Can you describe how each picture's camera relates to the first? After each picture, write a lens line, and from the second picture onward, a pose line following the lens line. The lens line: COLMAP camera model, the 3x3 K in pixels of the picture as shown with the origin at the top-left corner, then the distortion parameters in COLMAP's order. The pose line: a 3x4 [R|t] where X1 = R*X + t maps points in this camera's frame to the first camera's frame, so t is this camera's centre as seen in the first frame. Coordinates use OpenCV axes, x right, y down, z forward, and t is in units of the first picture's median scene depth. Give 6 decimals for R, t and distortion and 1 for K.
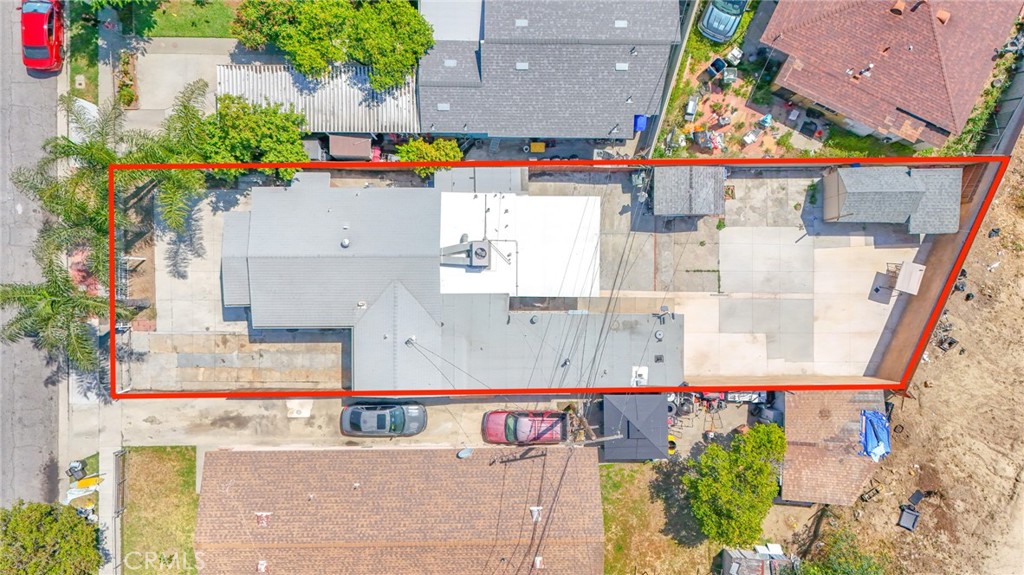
lens RADIAL K [[756.4, 0, 510.6], [0, 756.4, 284.8], [0, 0, 1]] dist [0.082299, -0.080308]
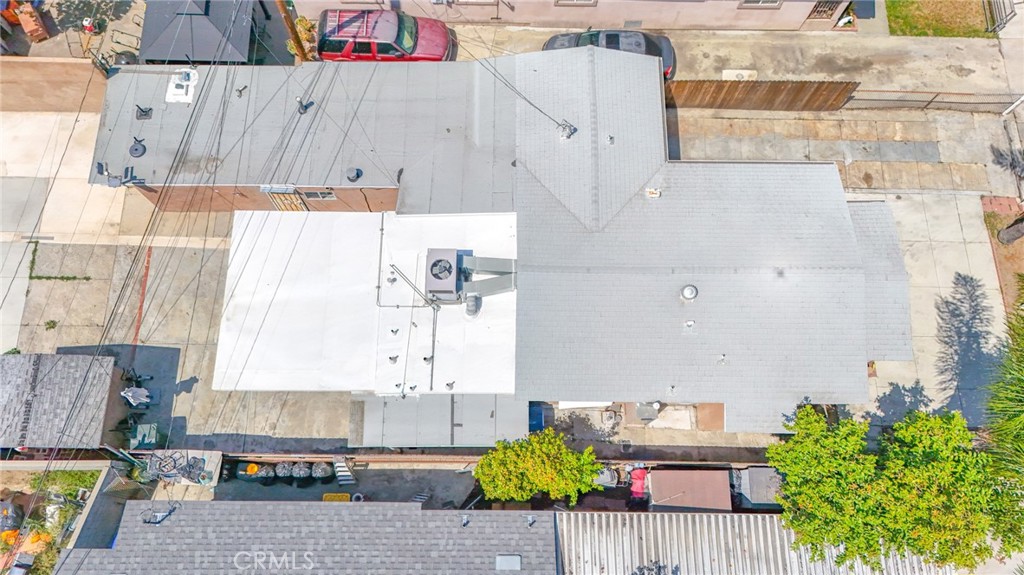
lens RADIAL K [[756.4, 0, 510.6], [0, 756.4, 284.8], [0, 0, 1]] dist [0.082299, -0.080308]
pose [[-0.999273, -0.015349, -0.034887, -0.064548], [0.004412, -0.955751, 0.294143, -0.192984], [-0.037858, 0.293776, 0.955124, 0.444794]]
